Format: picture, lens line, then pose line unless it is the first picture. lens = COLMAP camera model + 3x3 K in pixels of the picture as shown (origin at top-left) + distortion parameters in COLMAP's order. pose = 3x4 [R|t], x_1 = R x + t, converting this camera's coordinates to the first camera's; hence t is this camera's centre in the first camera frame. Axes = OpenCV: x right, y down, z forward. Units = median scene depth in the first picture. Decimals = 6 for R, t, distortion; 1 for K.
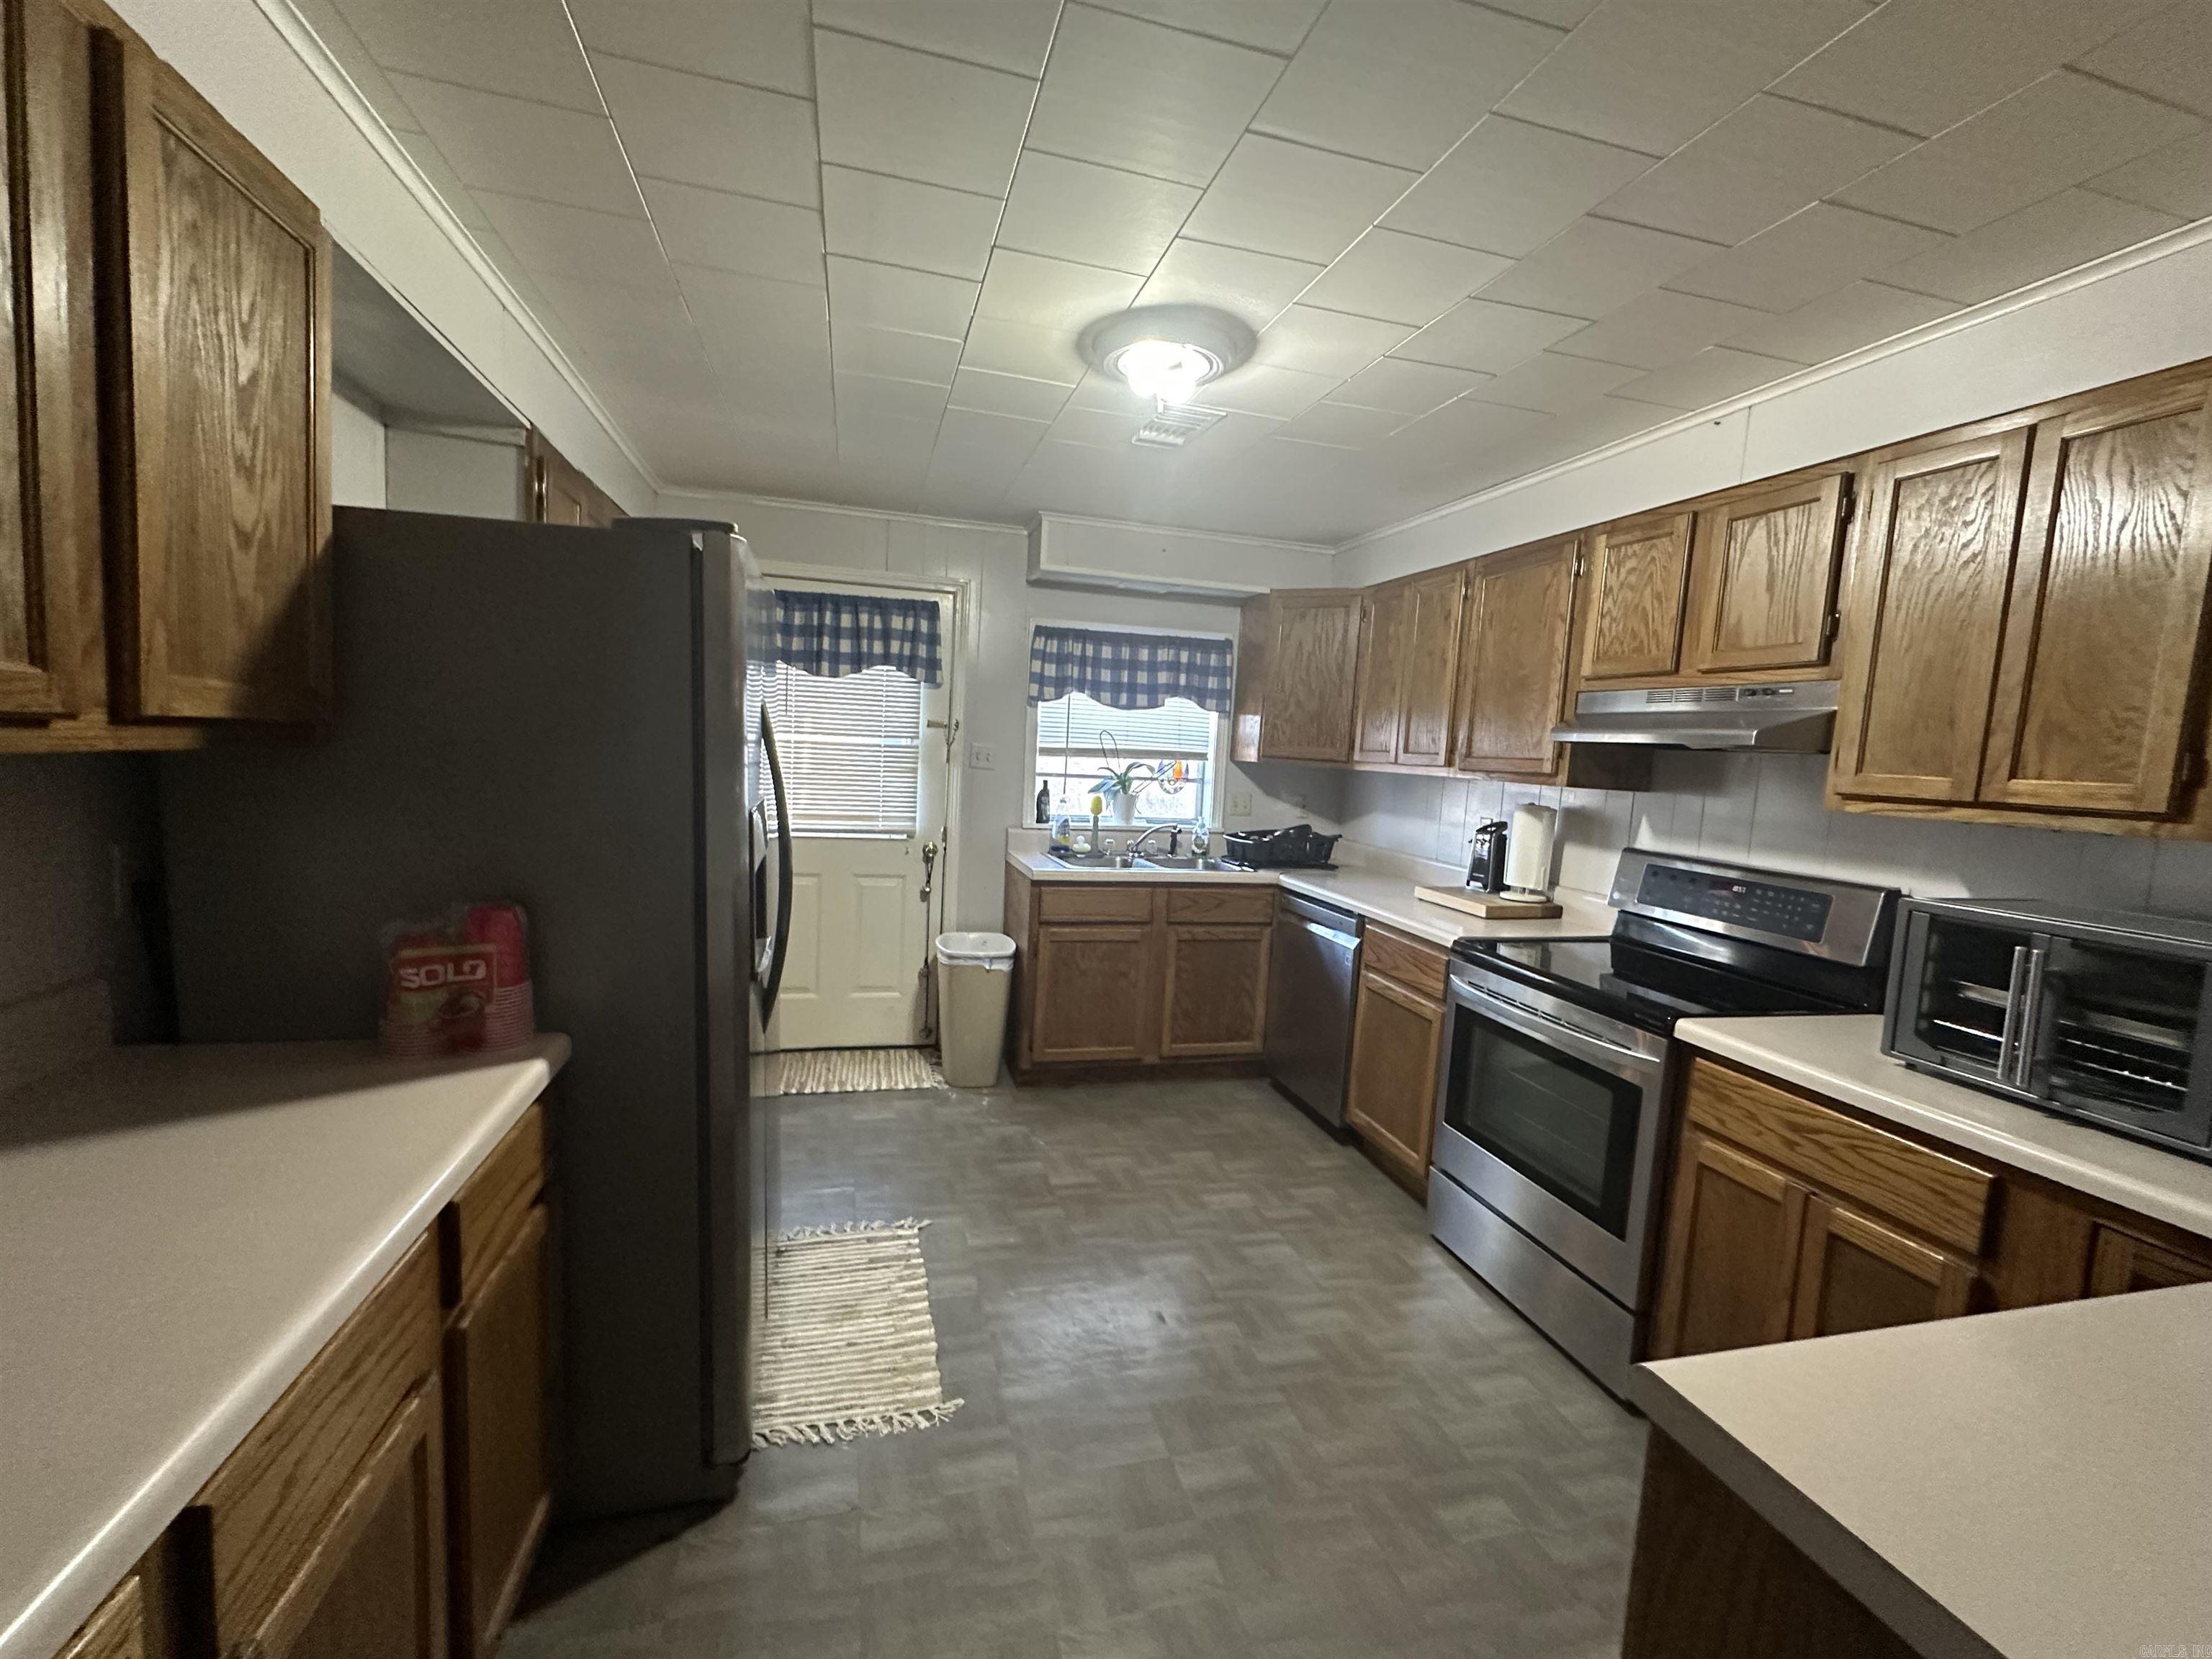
lens RADIAL K [[892.2, 0, 1092.2], [0, 892.2, 830.2], [0, 0, 1]] dist [0.001459, 0.000127]
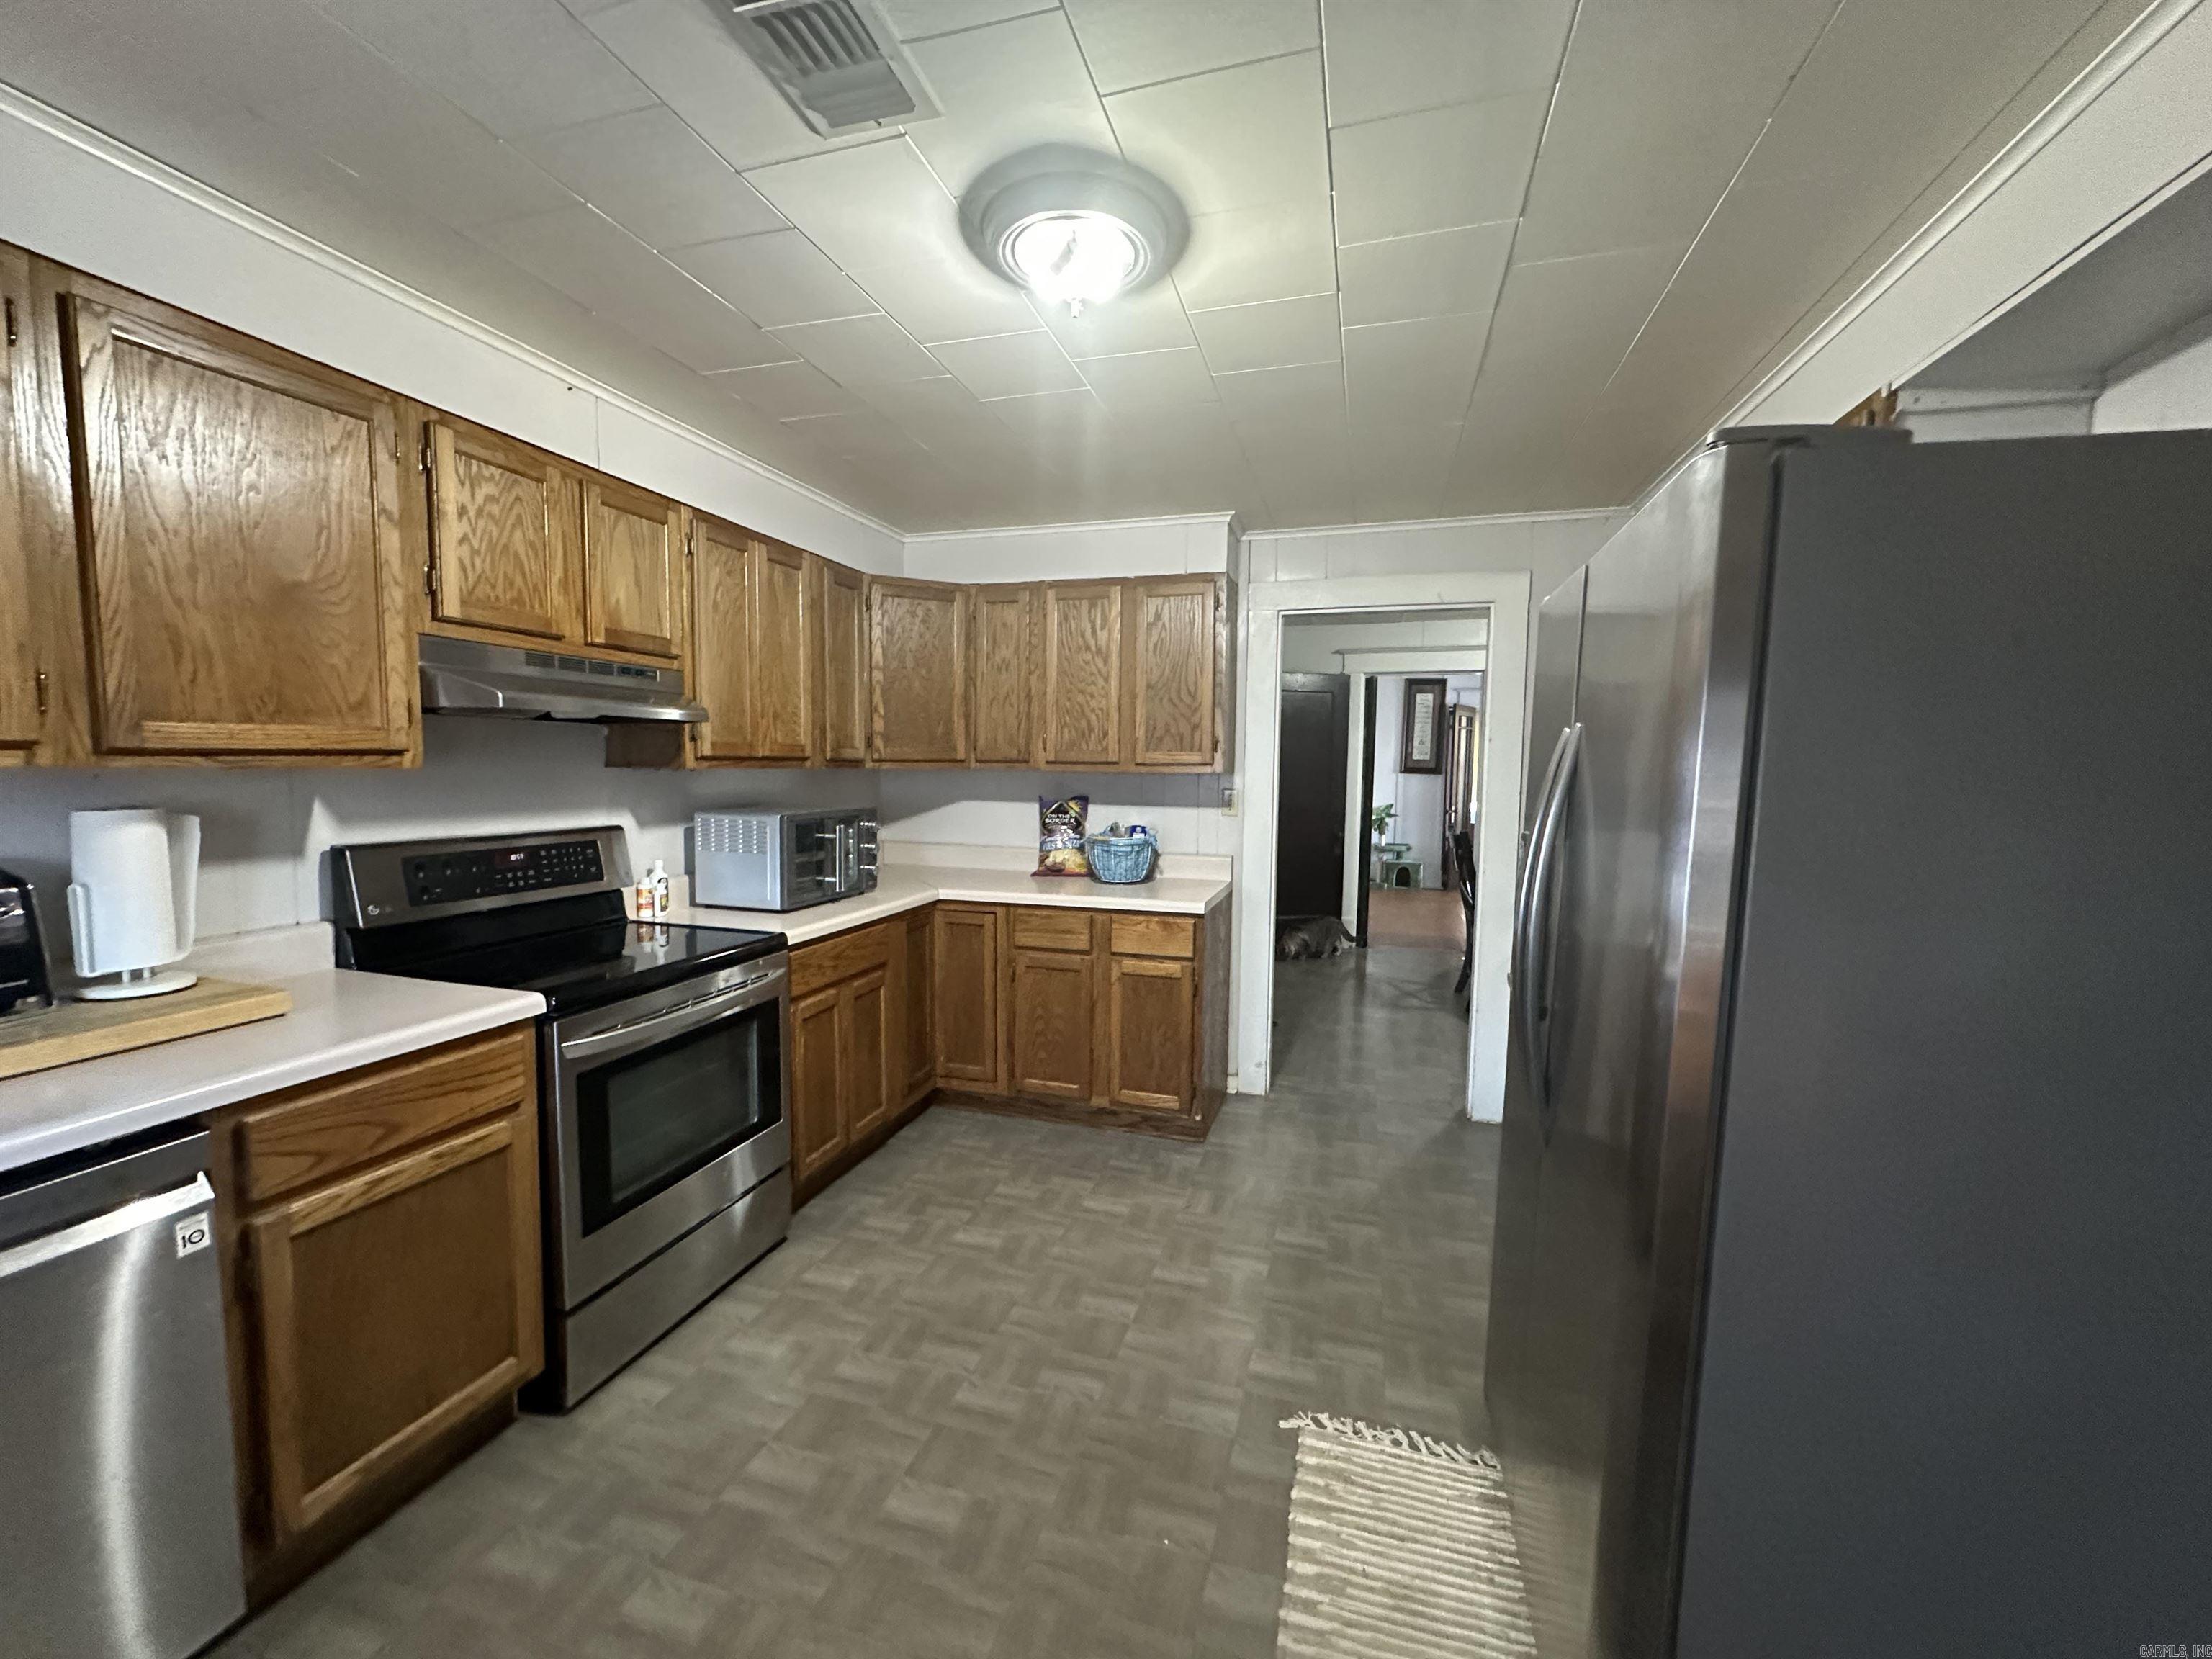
lens RADIAL K [[892.2, 0, 1098.7], [0, 892.2, 829.4], [0, 0, 1]] dist [0.001459, 0.000127]
pose [[-0.848445, -0.108380, 0.518068, -0.357332], [-0.009636, 0.981811, 0.189614, -0.168182], [-0.529196, 0.155885, -0.834057, 1.572469]]
